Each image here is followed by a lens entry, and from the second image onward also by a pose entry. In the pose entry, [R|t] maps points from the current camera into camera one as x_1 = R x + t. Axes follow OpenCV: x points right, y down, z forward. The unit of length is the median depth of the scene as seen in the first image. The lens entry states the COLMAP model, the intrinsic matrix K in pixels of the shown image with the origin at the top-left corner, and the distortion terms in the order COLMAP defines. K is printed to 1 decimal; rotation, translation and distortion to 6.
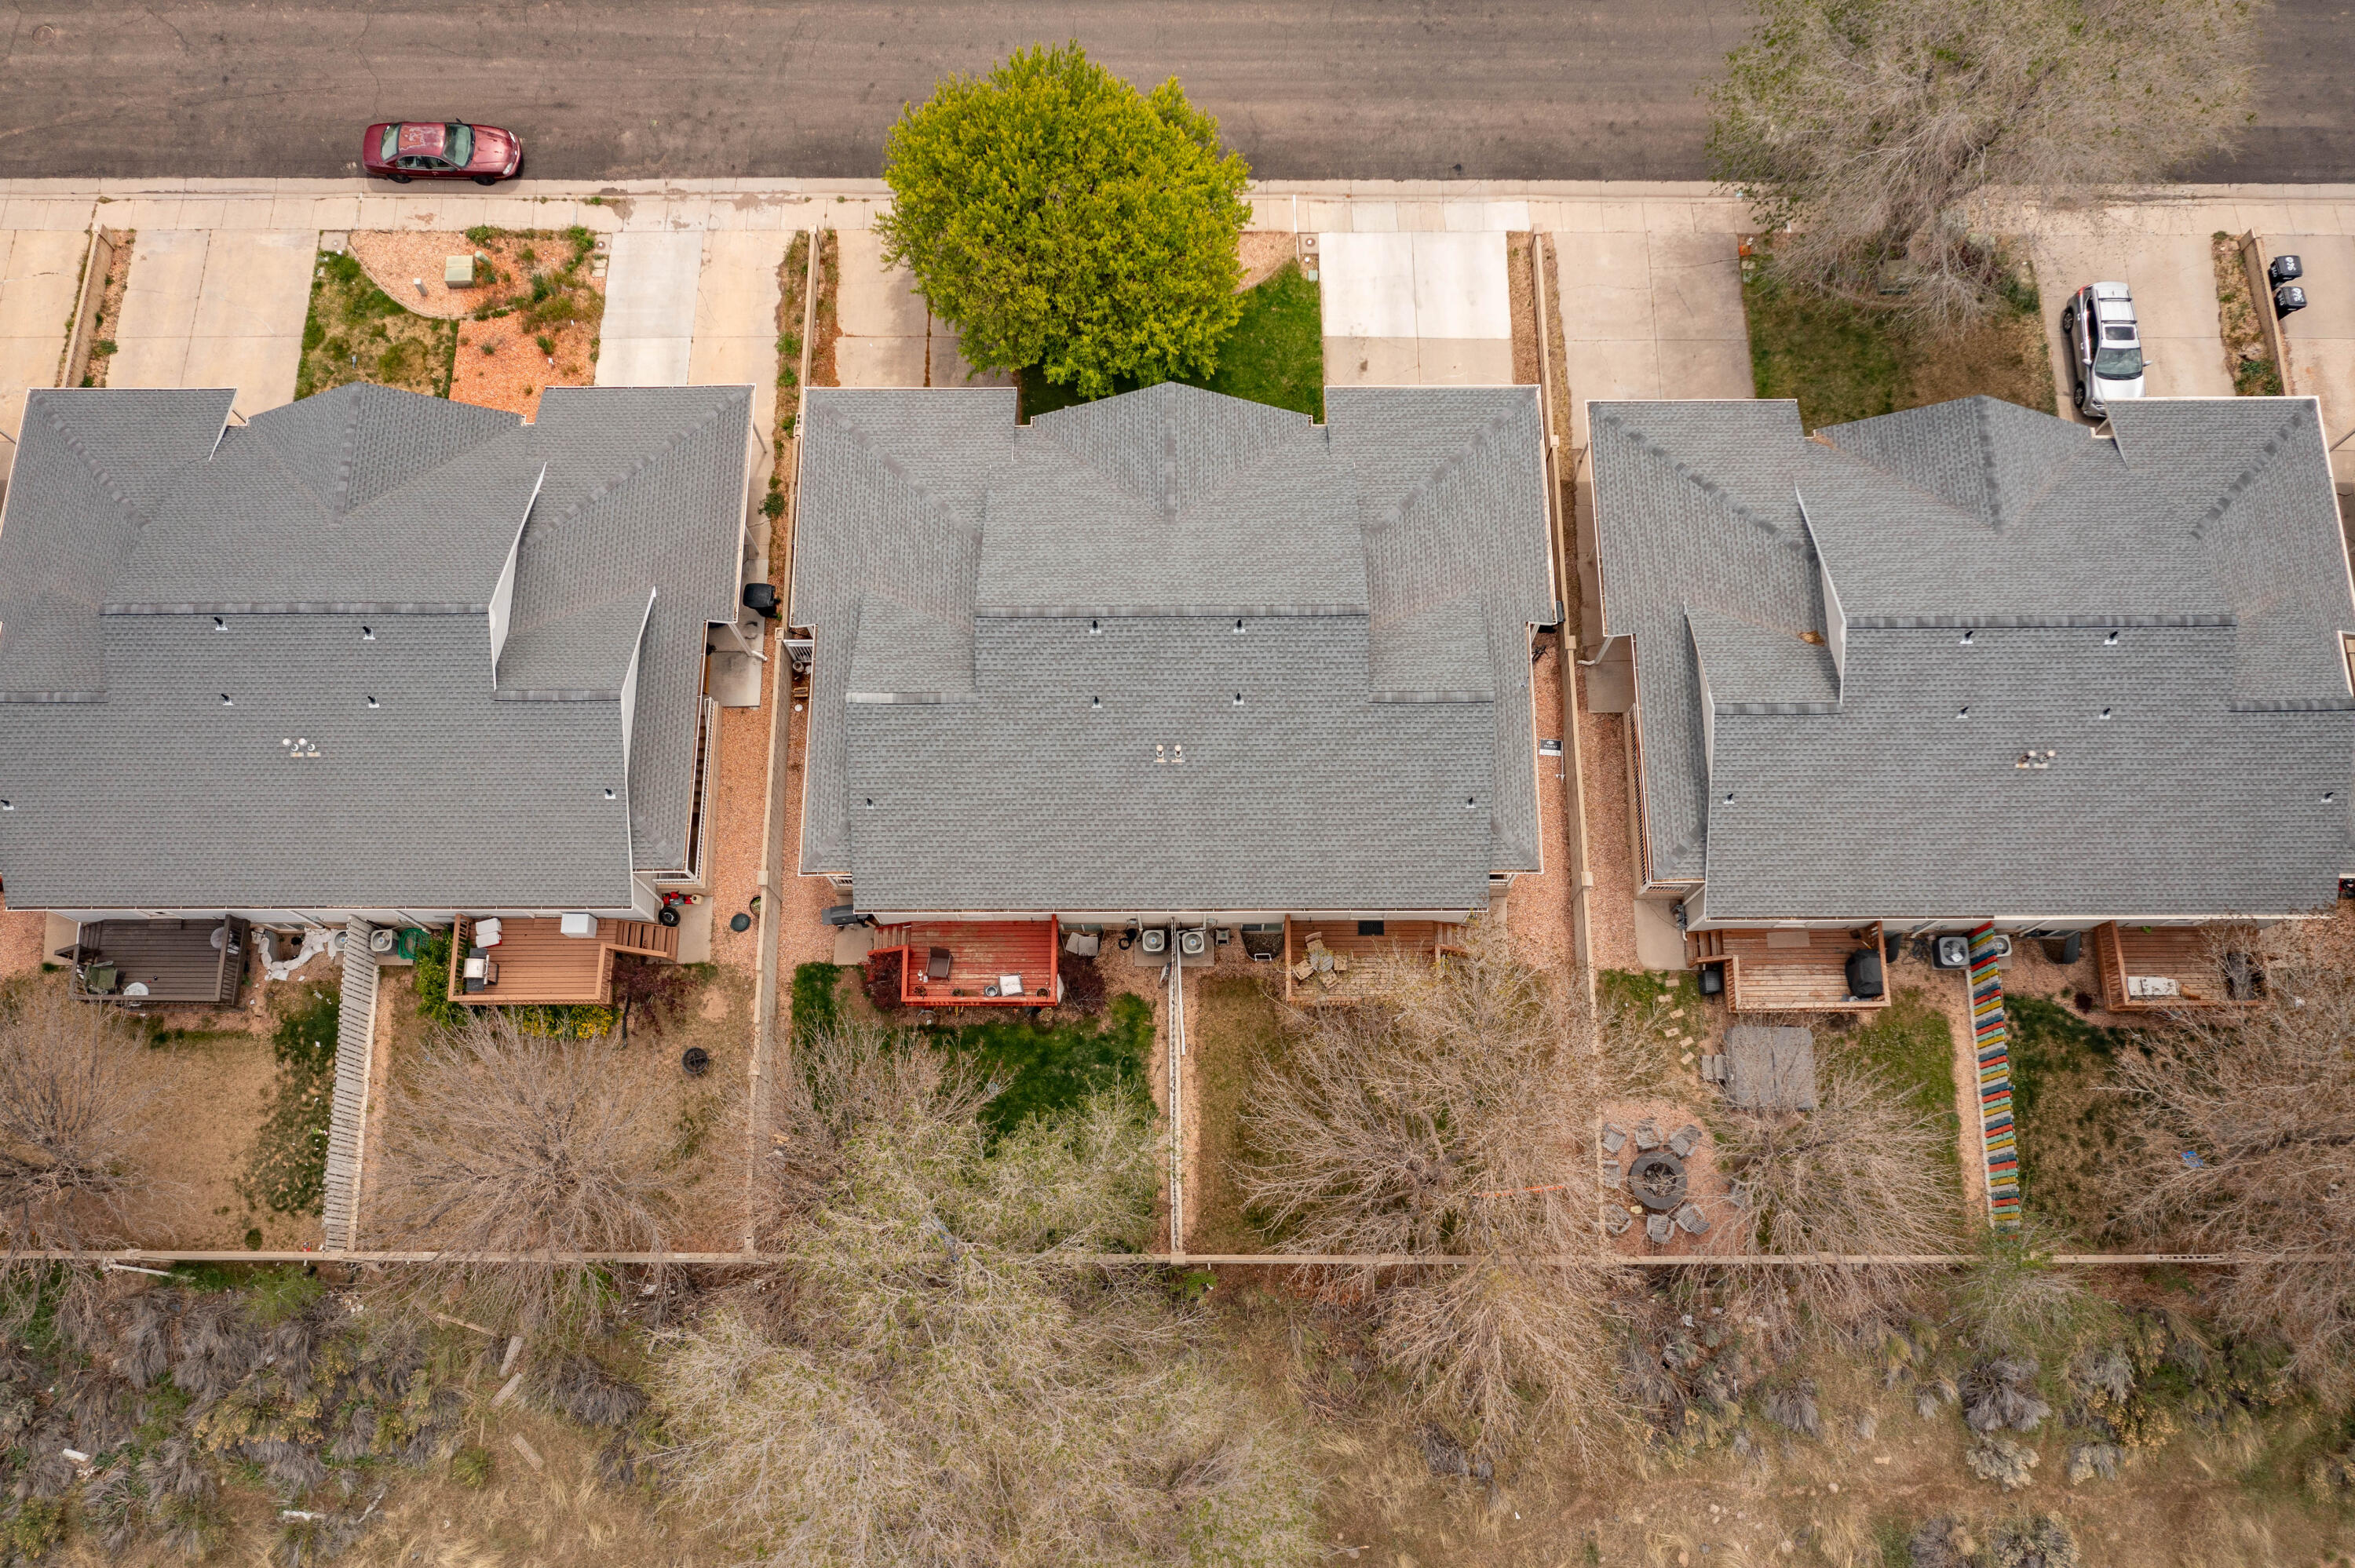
lens RADIAL K [[2163.2, 0, 1164.6], [0, 2163.2, 795.4], [0, 0, 1]] dist [-0.015899, -0.012172]
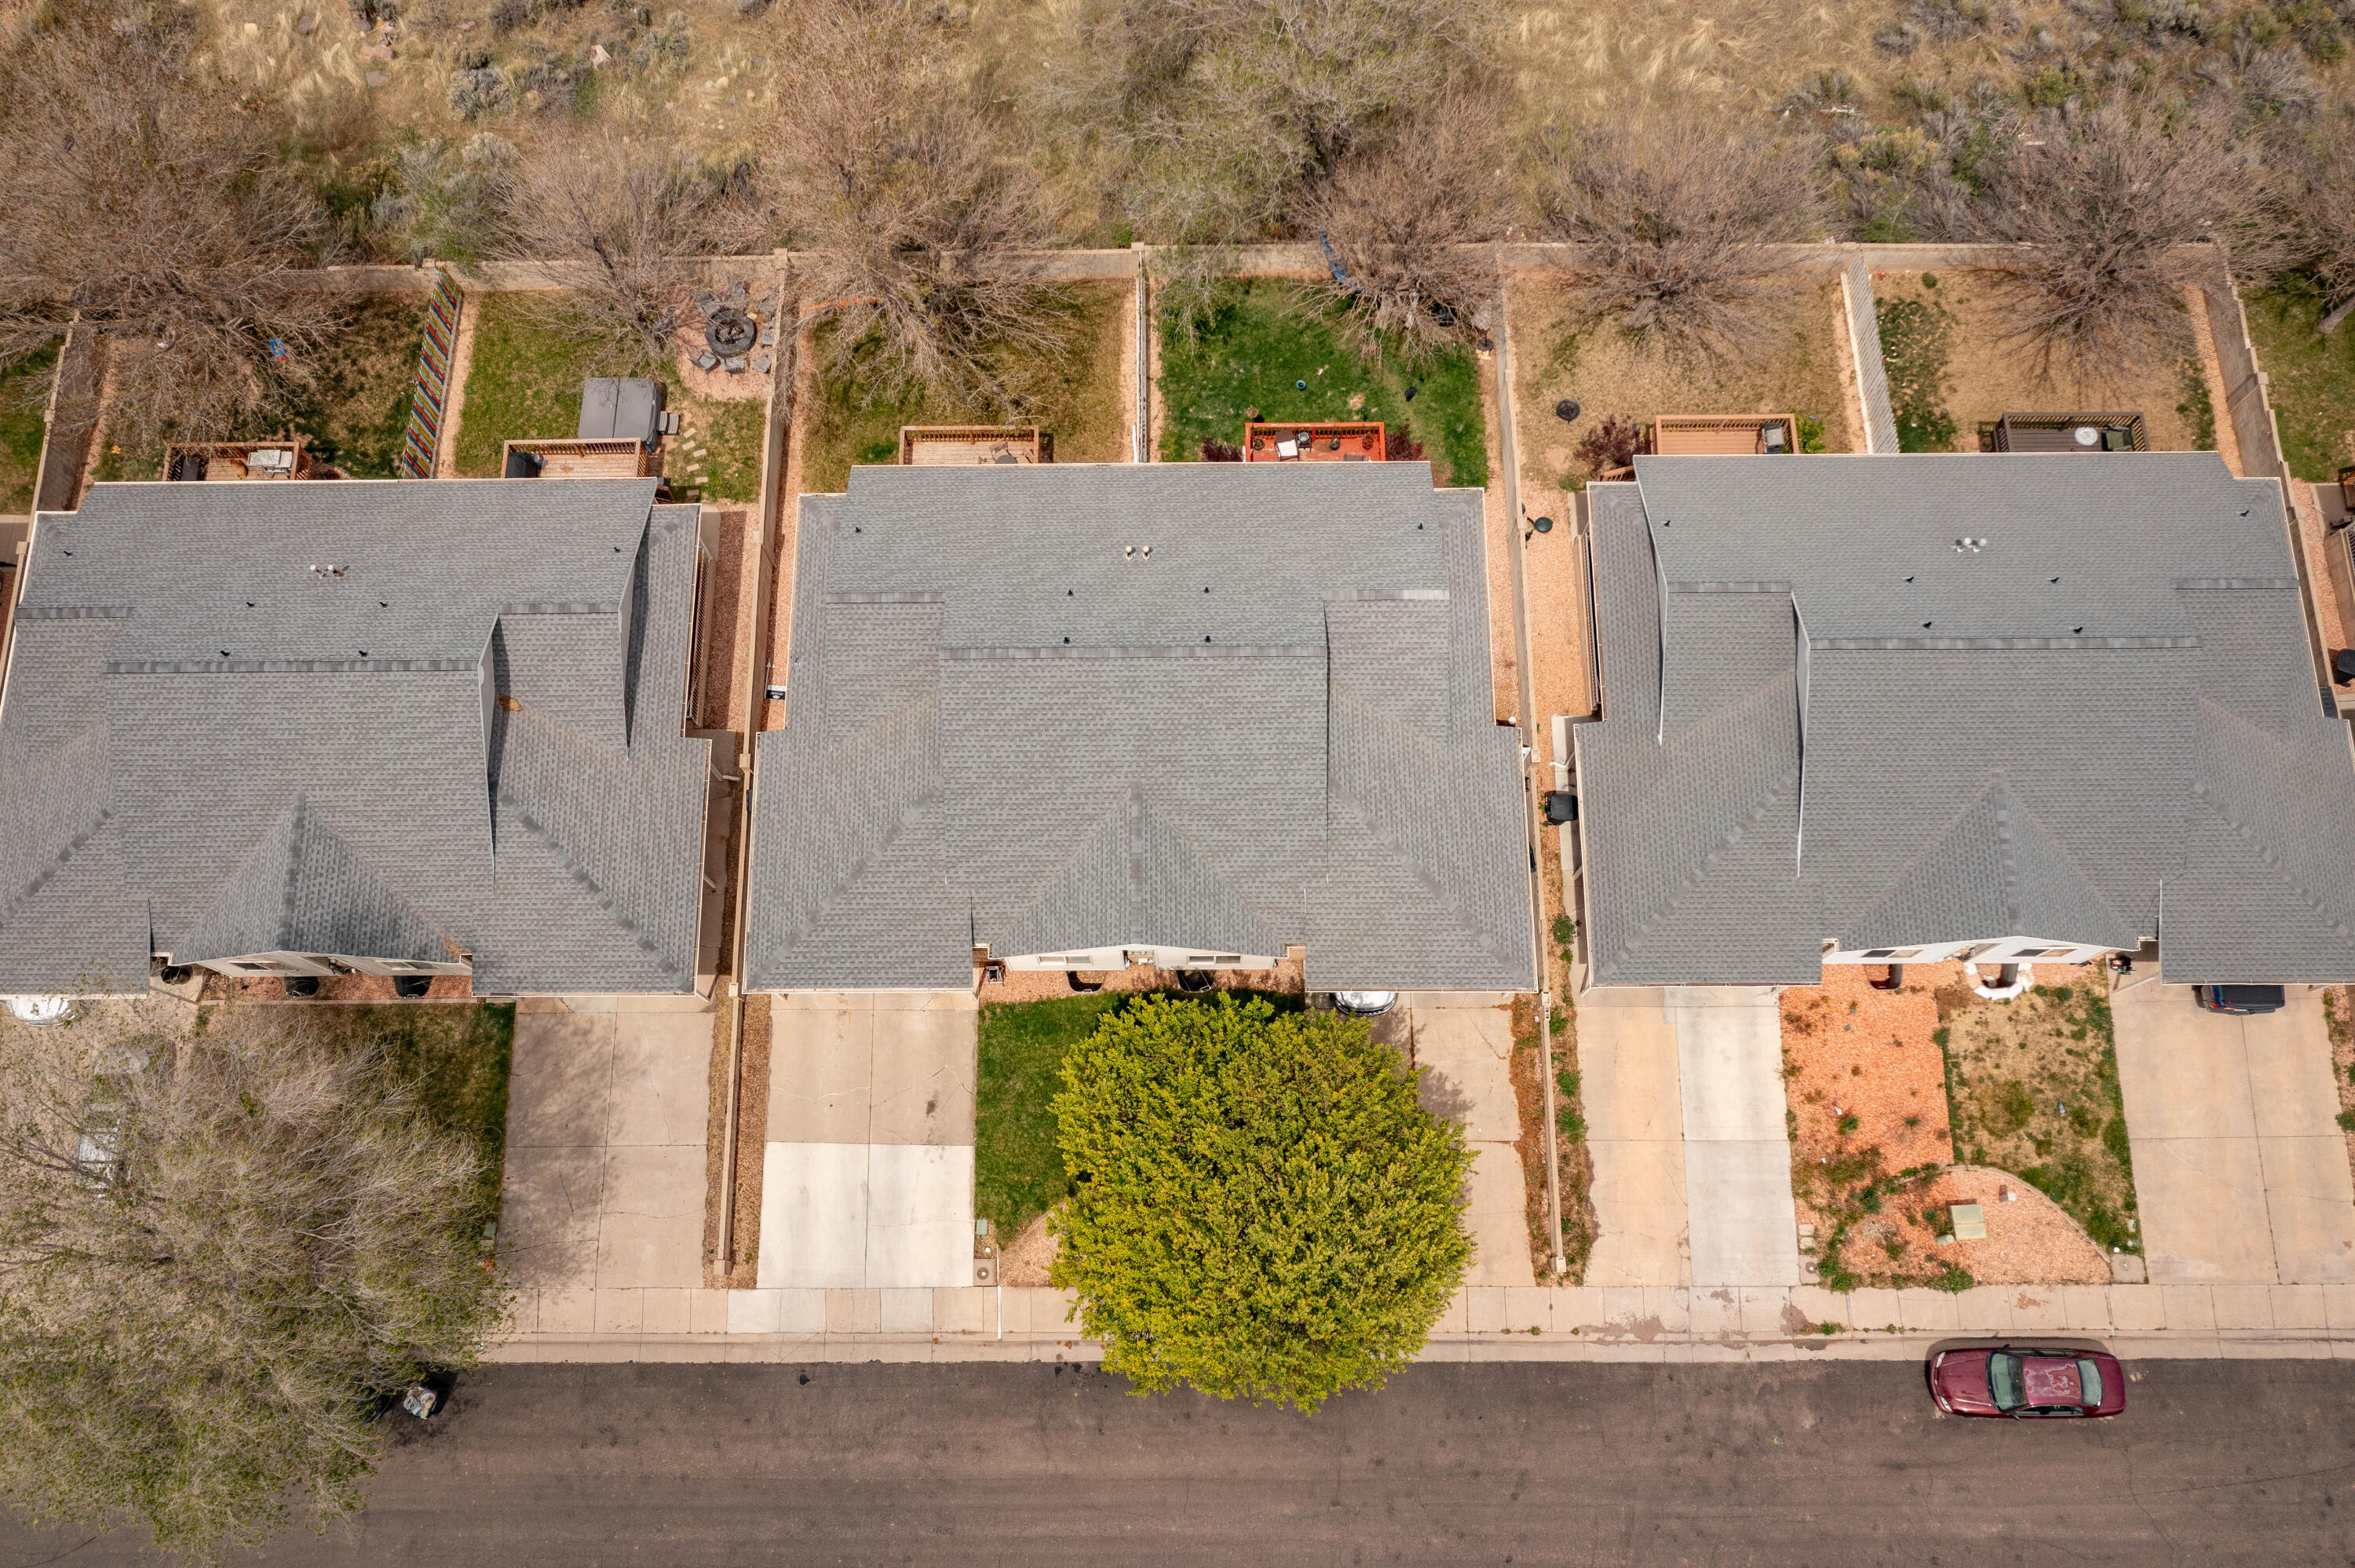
lens RADIAL K [[2163.2, 0, 1164.0], [0, 2163.2, 769.4], [0, 0, 1]] dist [-0.015899, -0.012172]
pose [[-0.999410, 0.015044, 0.030875, -0.035038], [0.007198, -0.787259, 0.616581, -0.636582], [0.033583, 0.616439, 0.786686, 0.200242]]
